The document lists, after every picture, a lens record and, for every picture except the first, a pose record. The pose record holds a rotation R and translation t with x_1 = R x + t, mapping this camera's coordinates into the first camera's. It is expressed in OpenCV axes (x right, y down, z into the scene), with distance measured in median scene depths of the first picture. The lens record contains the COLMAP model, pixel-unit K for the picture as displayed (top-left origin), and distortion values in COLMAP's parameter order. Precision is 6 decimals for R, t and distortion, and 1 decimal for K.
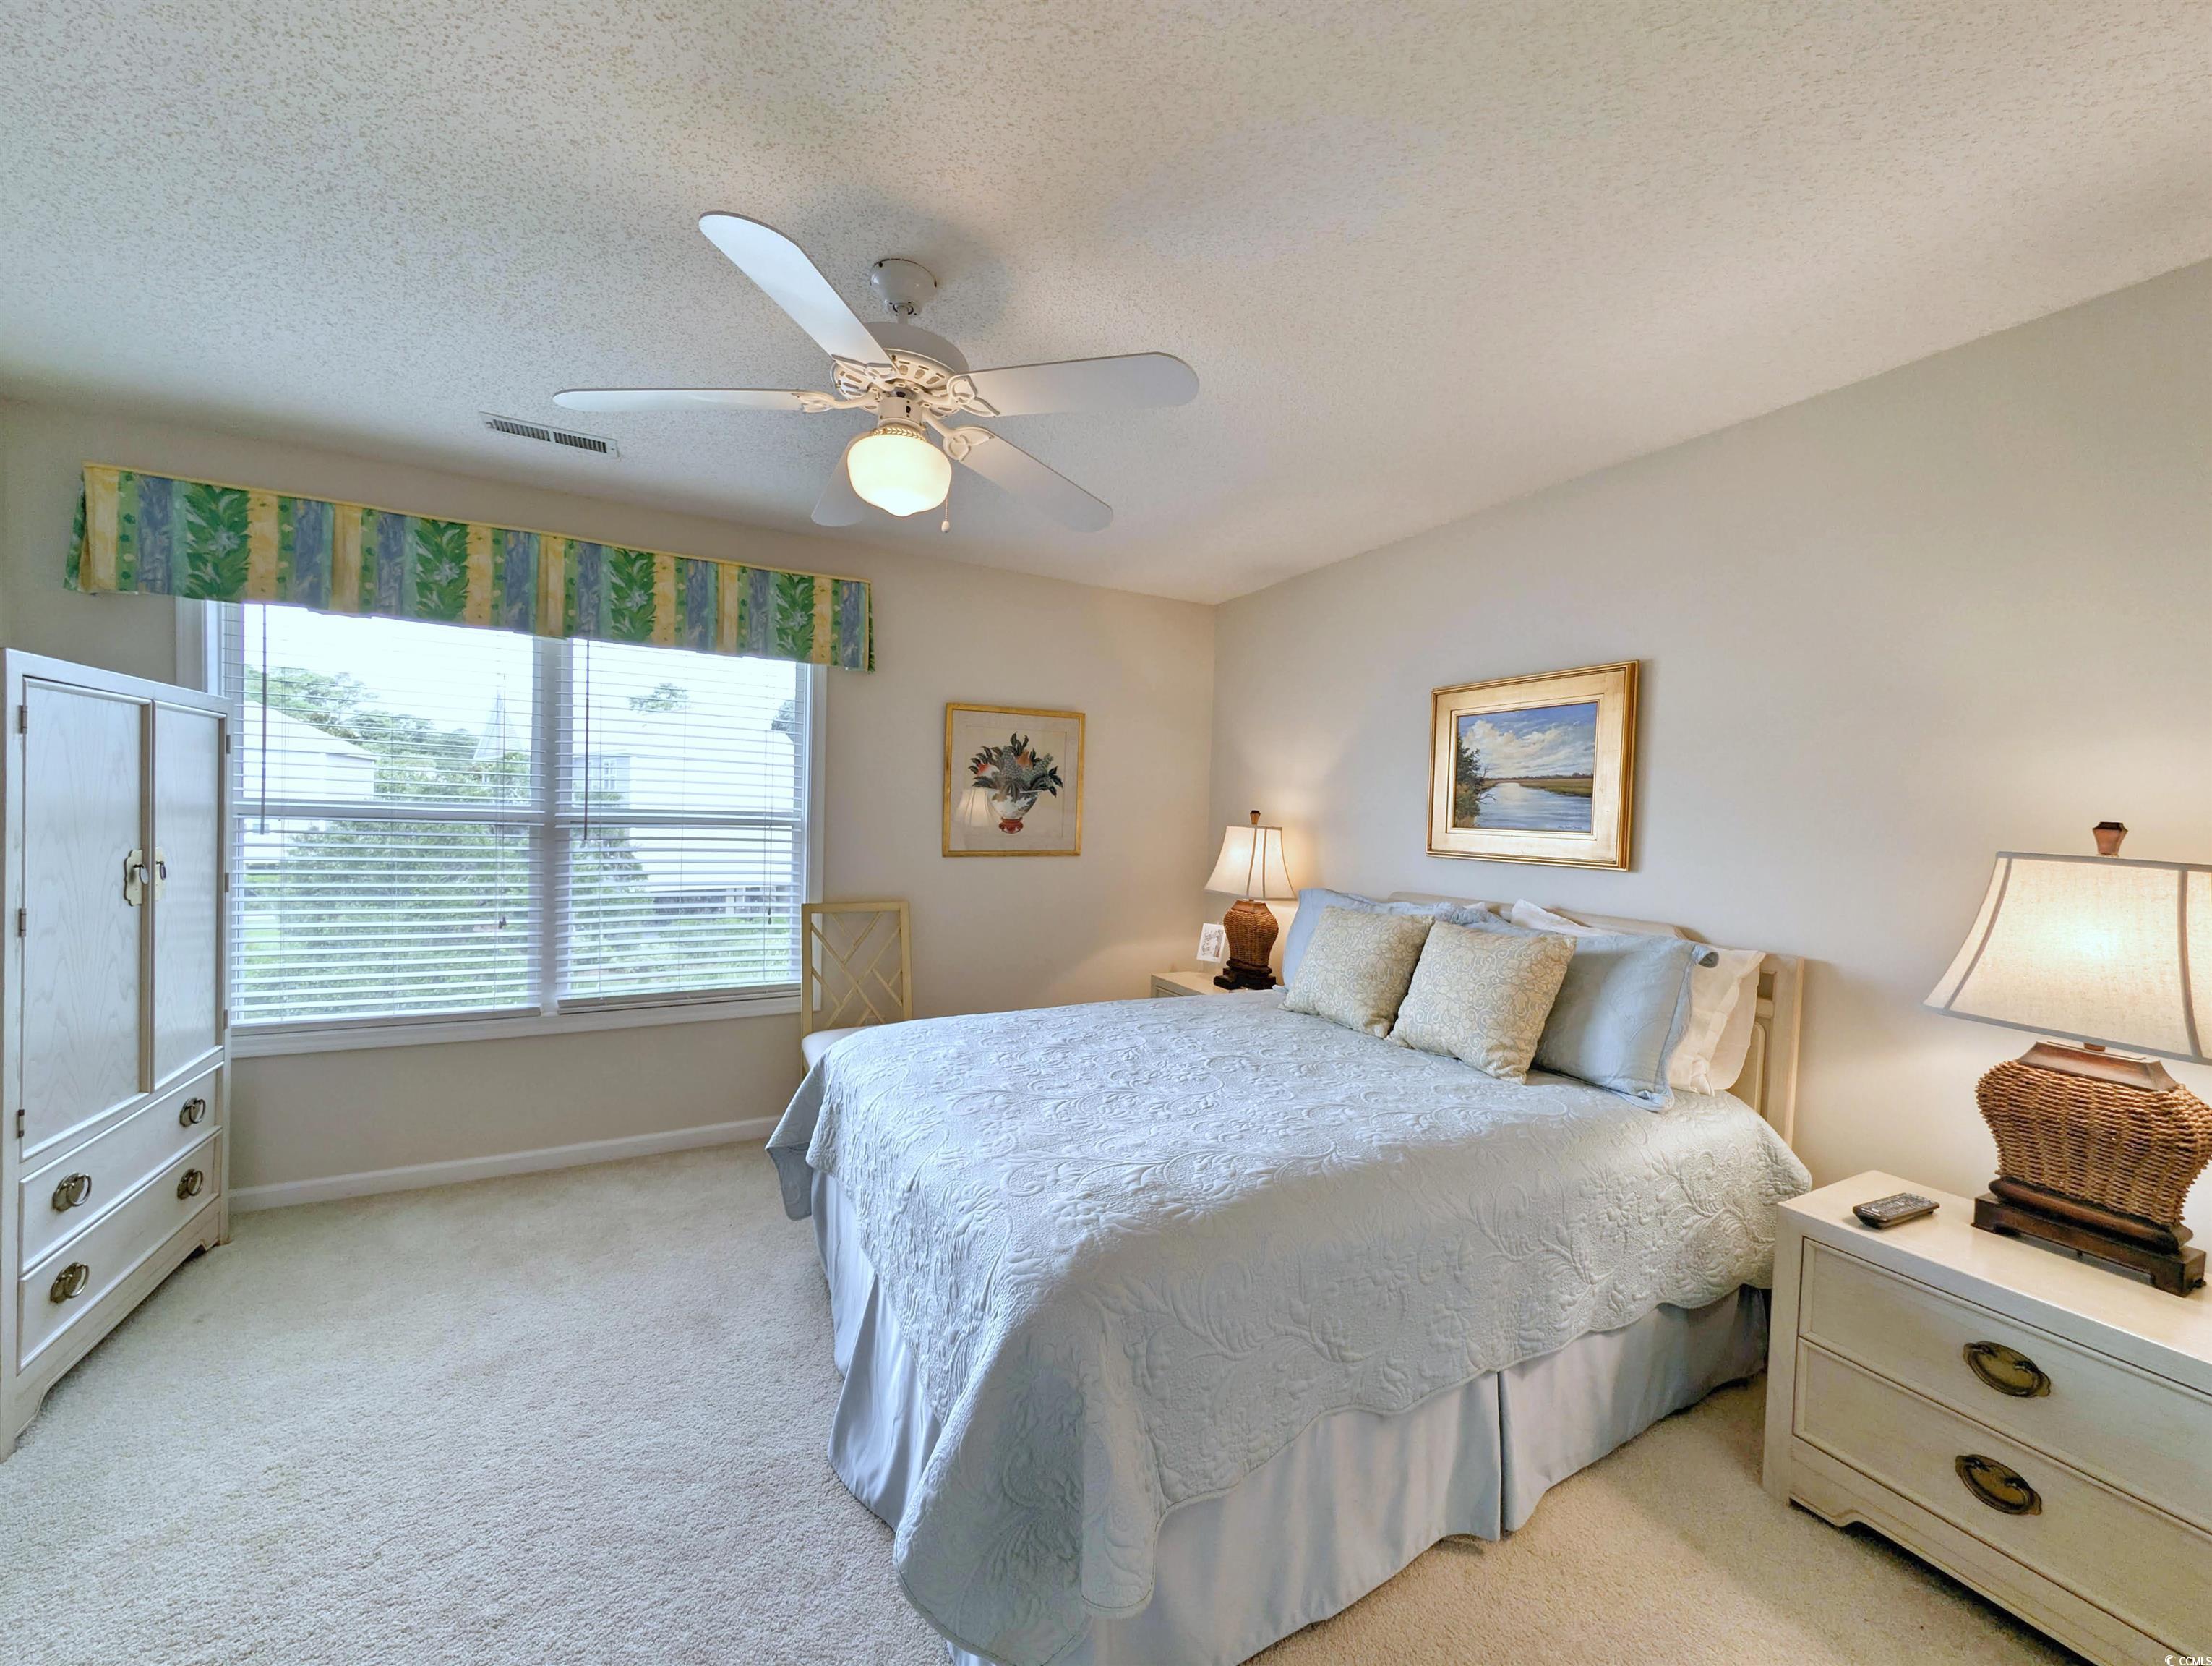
lens RADIAL K [[843.5, 0, 1102.6], [0, 843.5, 833.8], [0, 0, 1]] dist [0.006691, -0.002047]
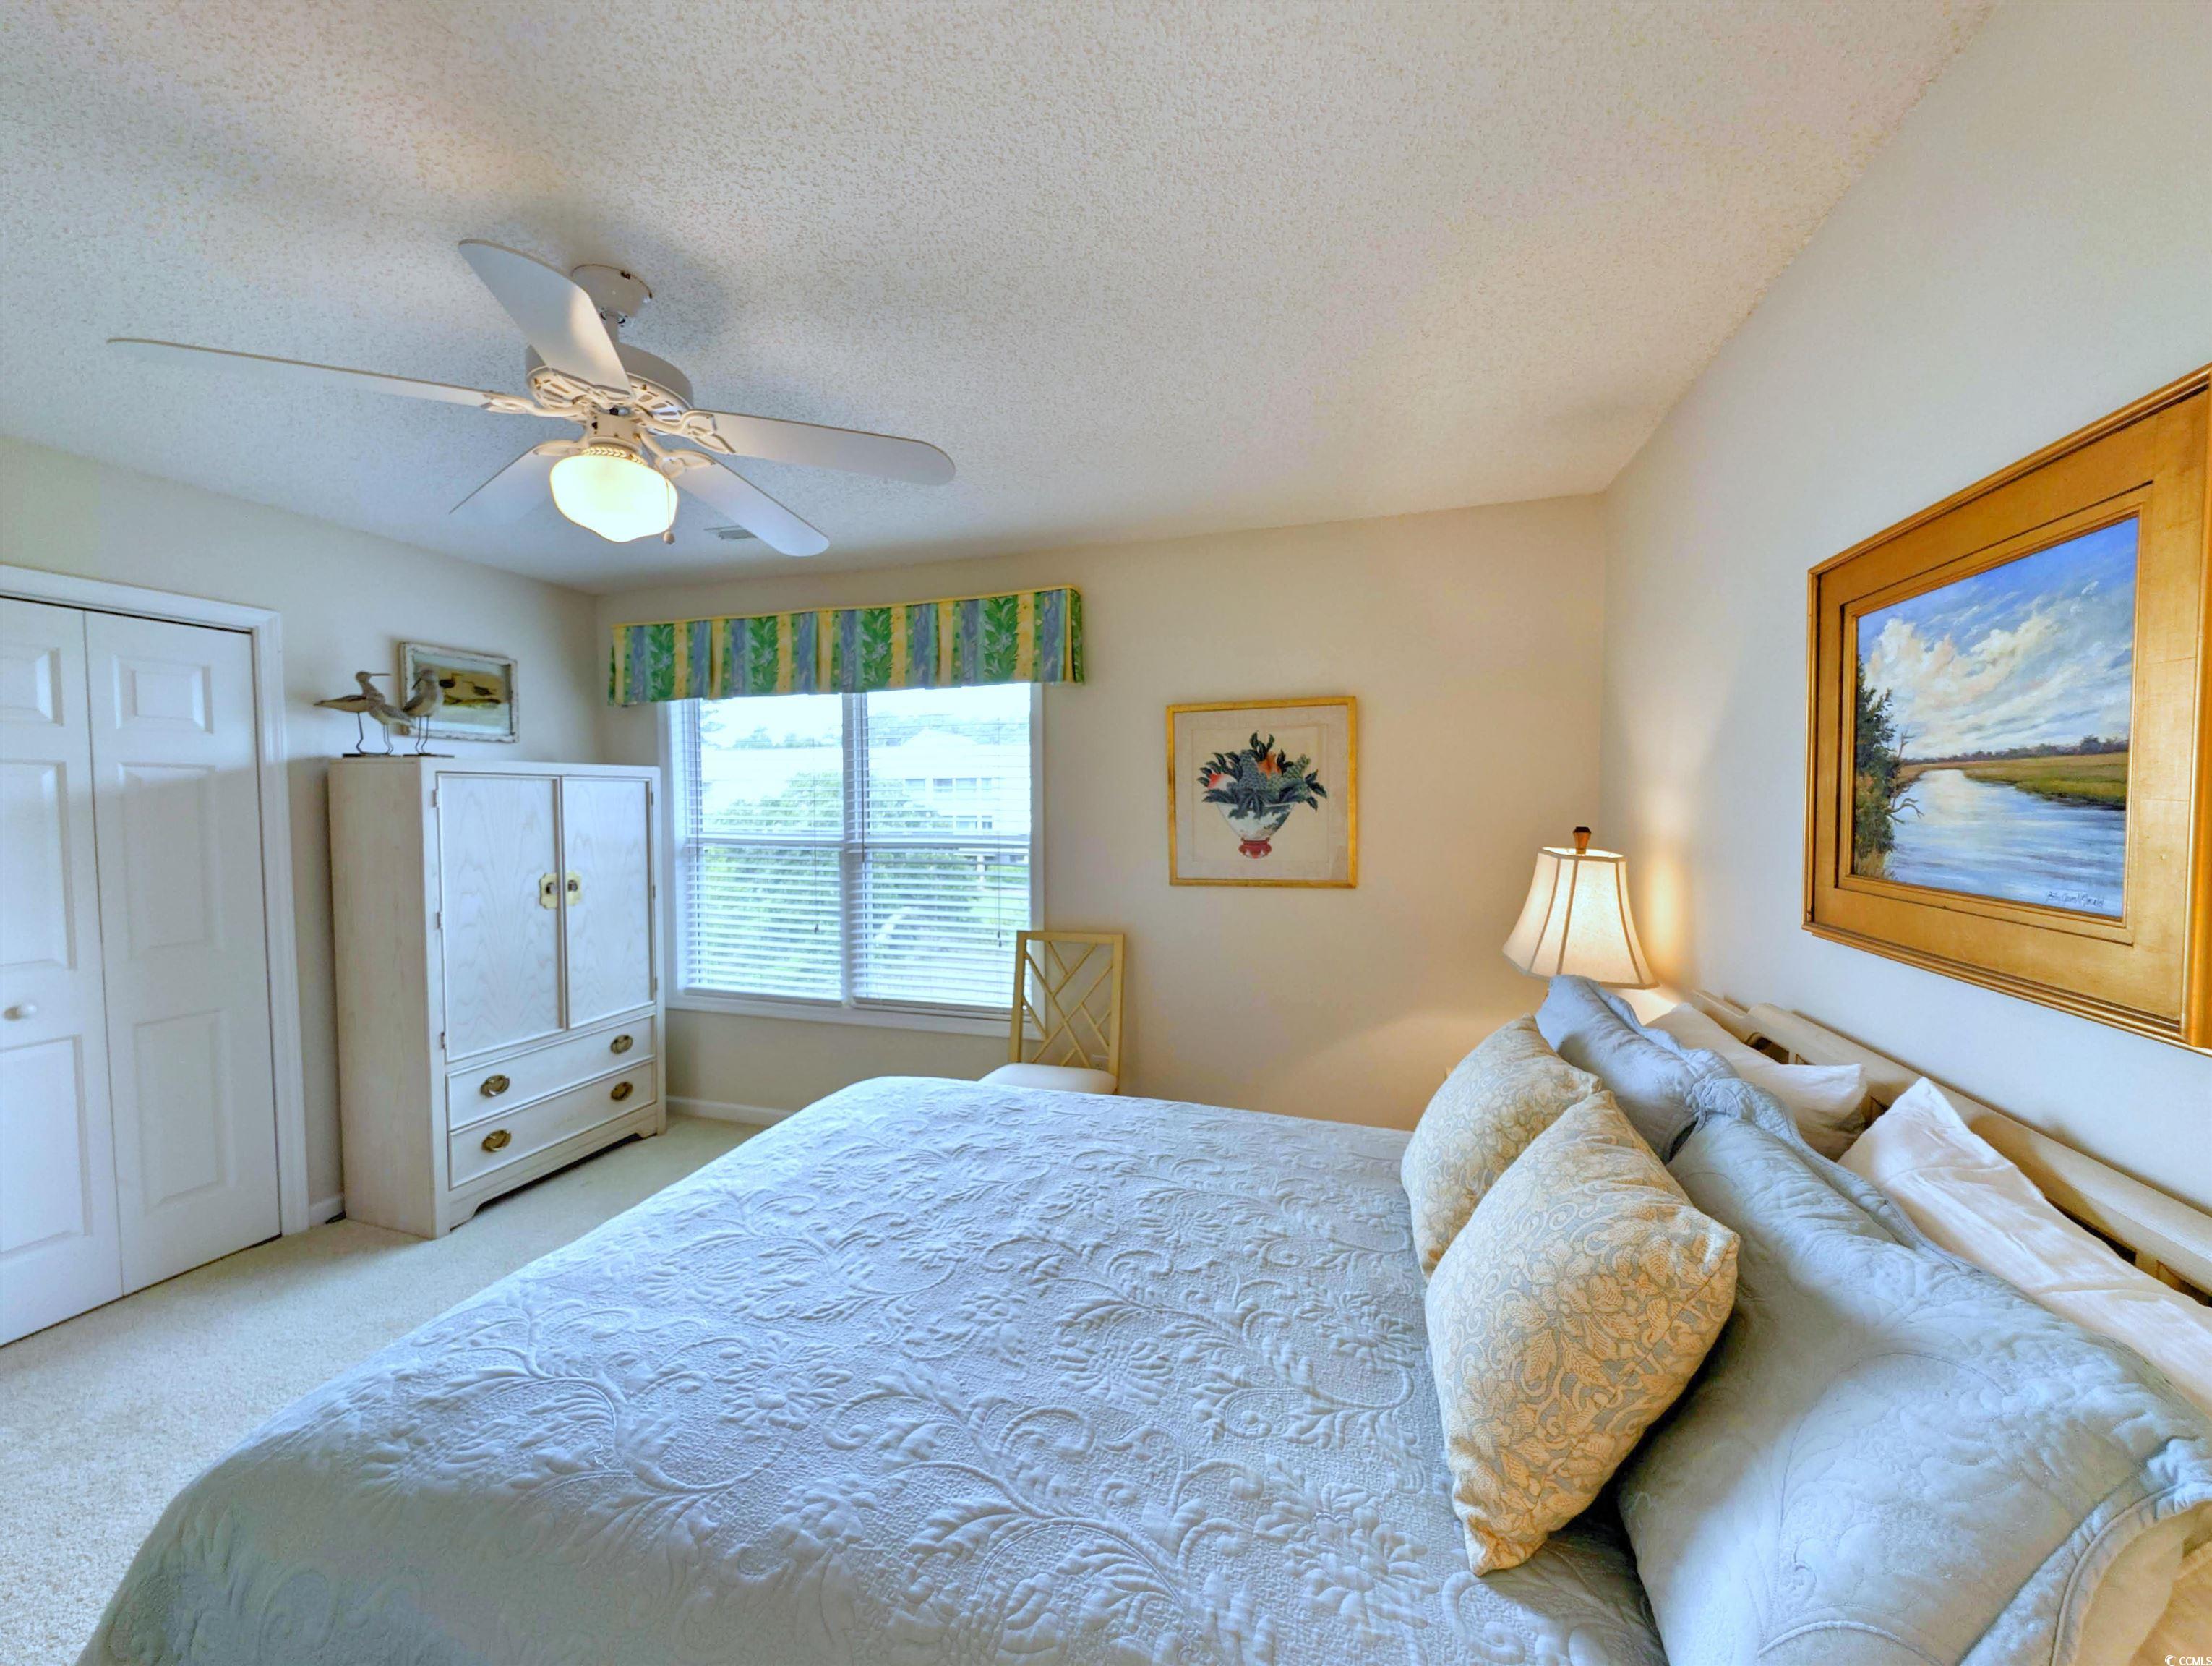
lens RADIAL K [[843.5, 0, 1098.4], [0, 843.5, 831.2], [0, 0, 1]] dist [0.006691, -0.002047]
pose [[0.699352, -0.006472, -0.714749, 0.434606], [0.006838, 0.999974, -0.002364, -0.030250], [0.714745, -0.003234, 0.699378, 0.400304]]
